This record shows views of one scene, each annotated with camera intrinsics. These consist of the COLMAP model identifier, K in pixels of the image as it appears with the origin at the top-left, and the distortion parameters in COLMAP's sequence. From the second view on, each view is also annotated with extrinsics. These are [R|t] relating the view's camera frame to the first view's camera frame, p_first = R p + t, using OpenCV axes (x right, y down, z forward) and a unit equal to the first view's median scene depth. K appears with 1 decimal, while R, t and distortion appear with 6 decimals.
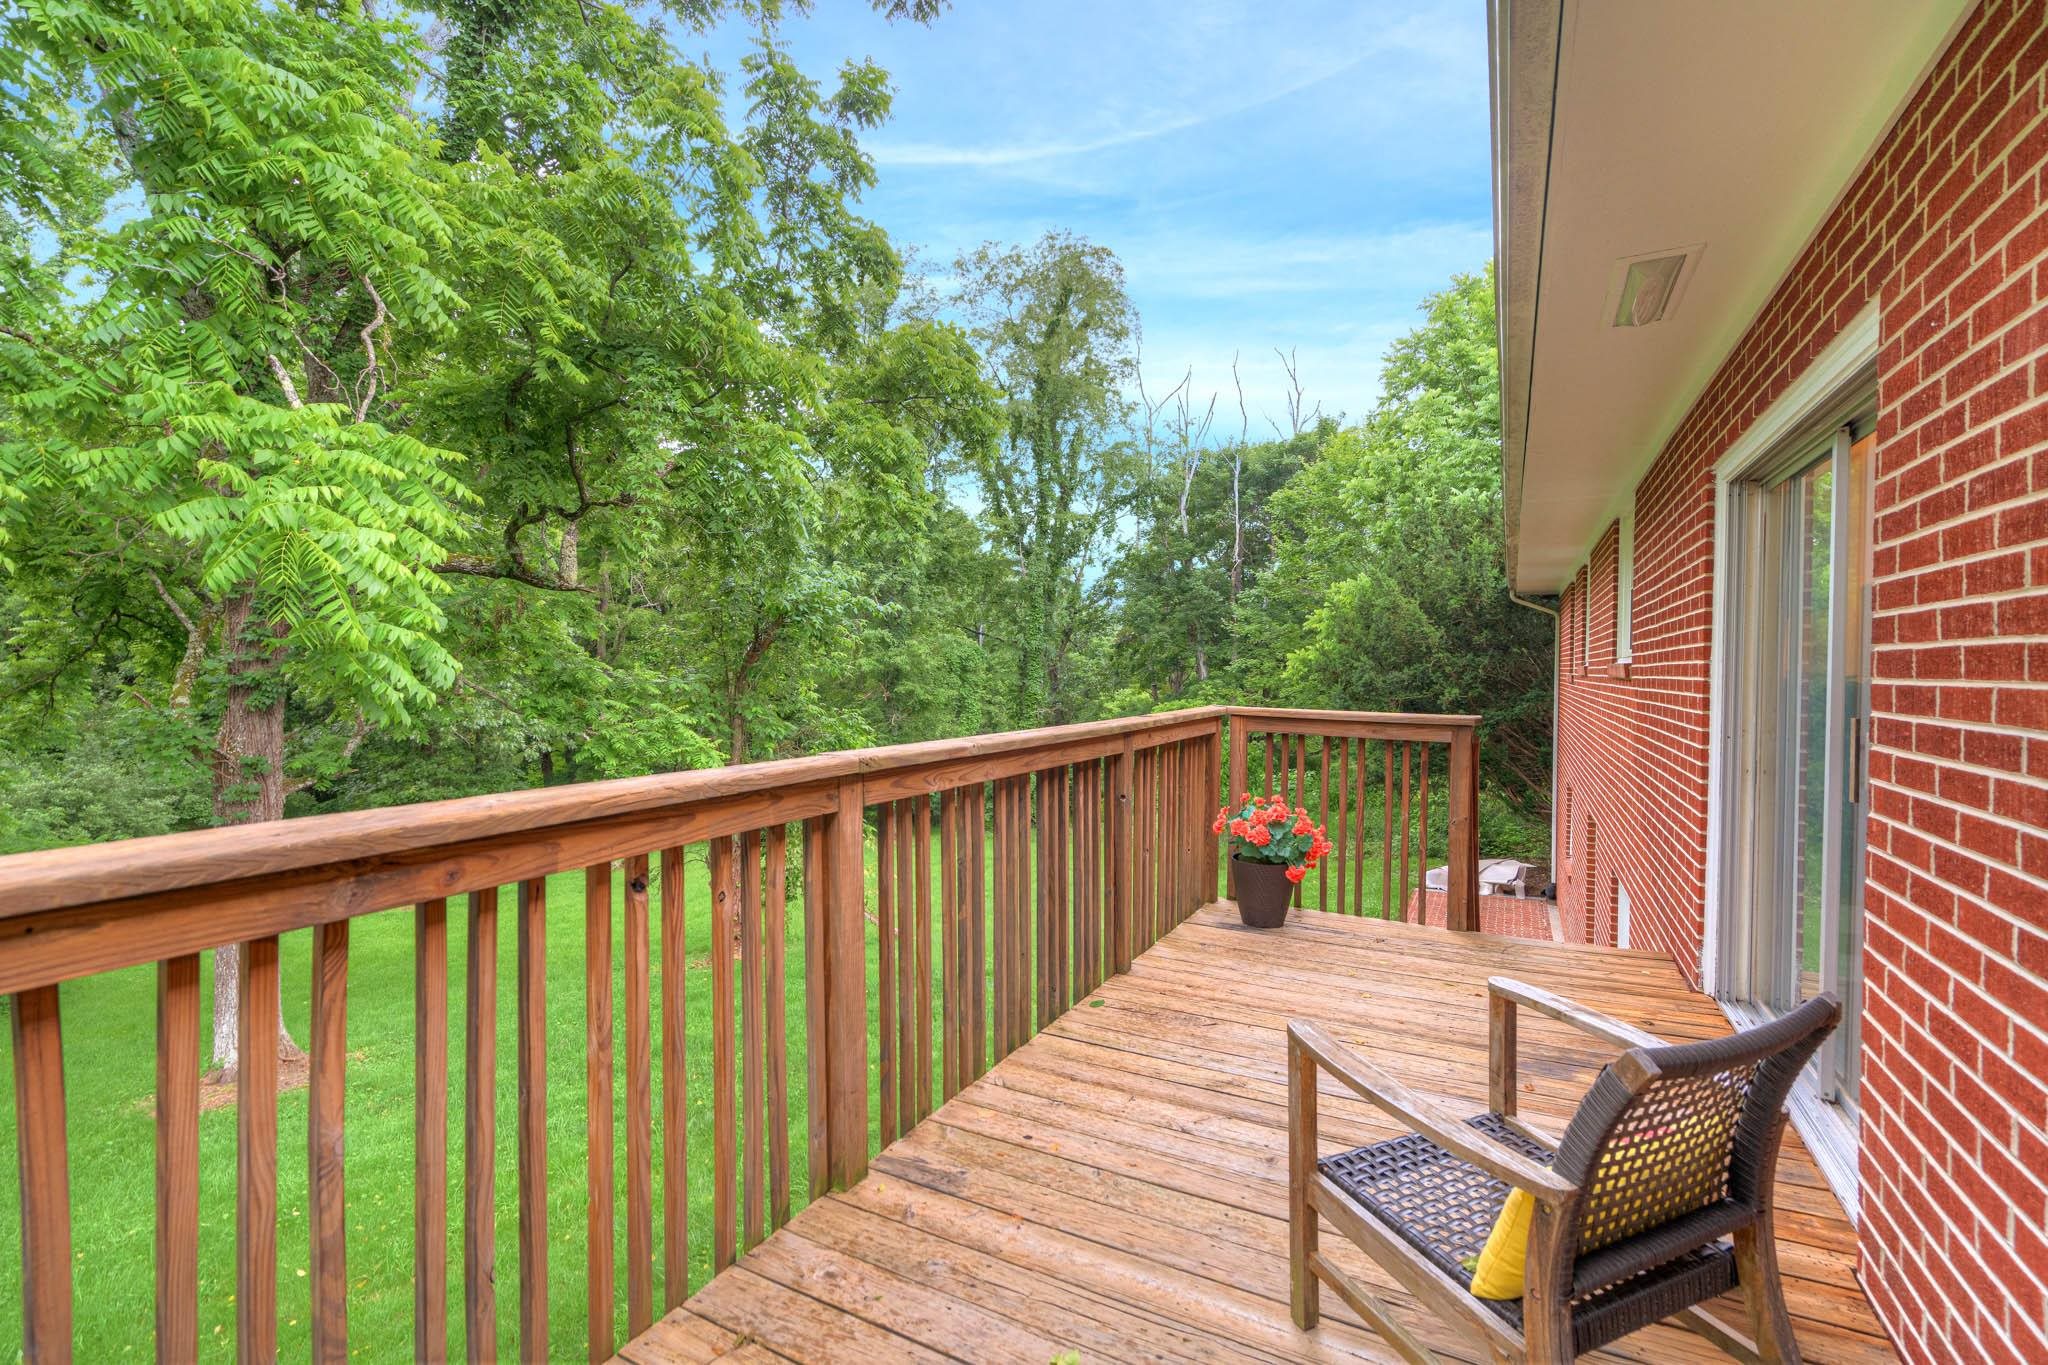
lens RADIAL K [[925.3, 0, 1024.0], [0, 925.3, 682.5], [0, 0, 1]] dist [0.002092, 0.000430]
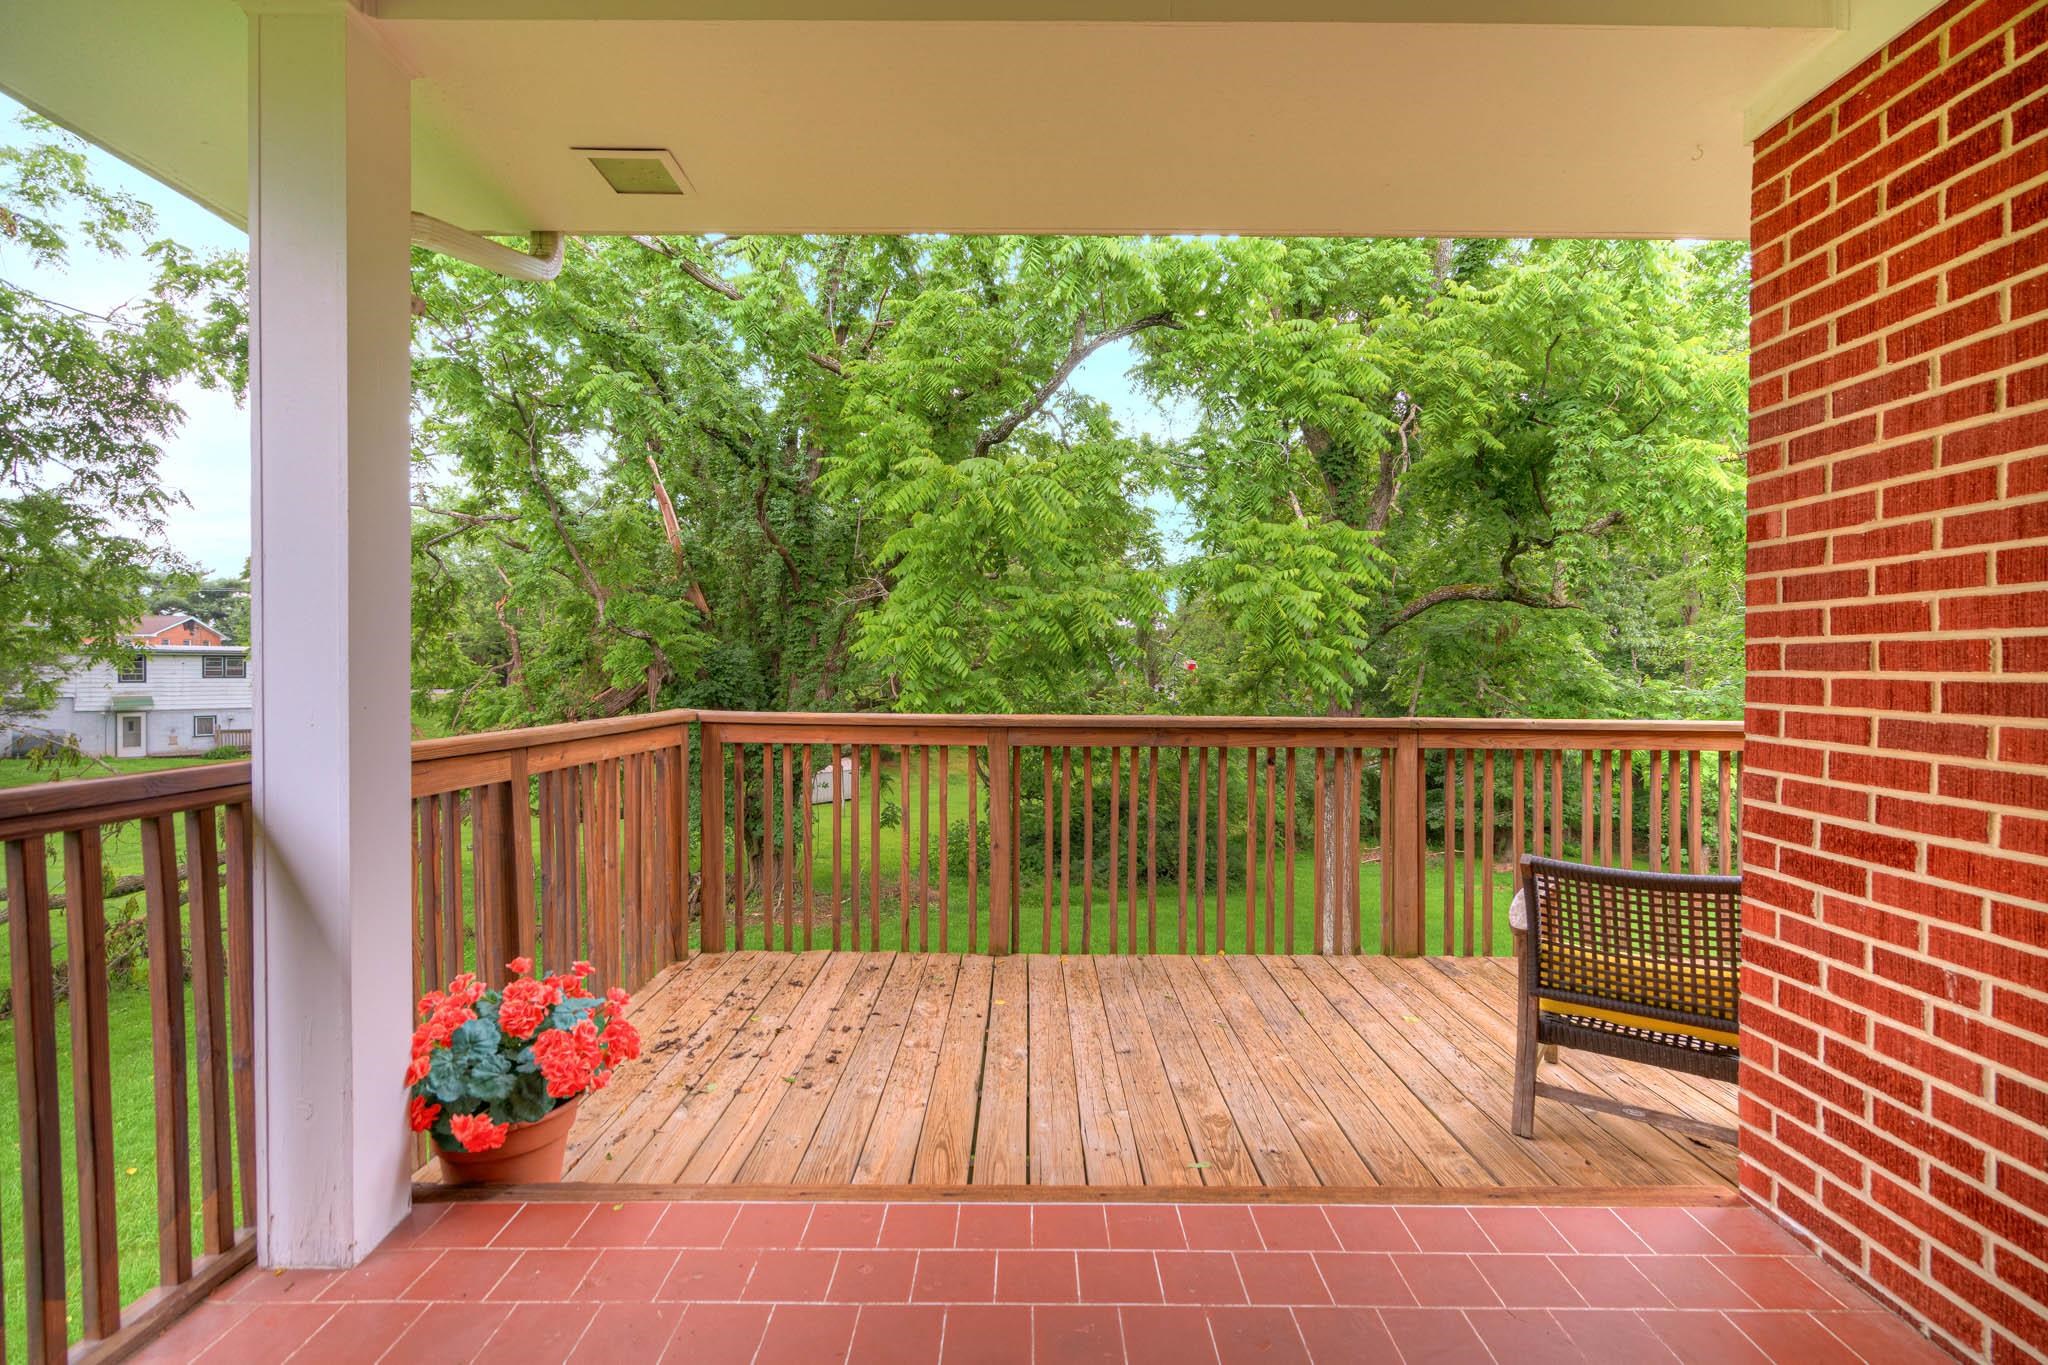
lens RADIAL K [[925.3, 0, 1024.0], [0, 925.3, 682.5], [0, 0, 1]] dist [0.002092, 0.000430]
pose [[0.464965, 0.007517, -0.885297, 0.398890], [-0.019503, 0.999808, -0.001754, 0.010978], [0.885114, 0.018082, 0.465023, -0.186250]]
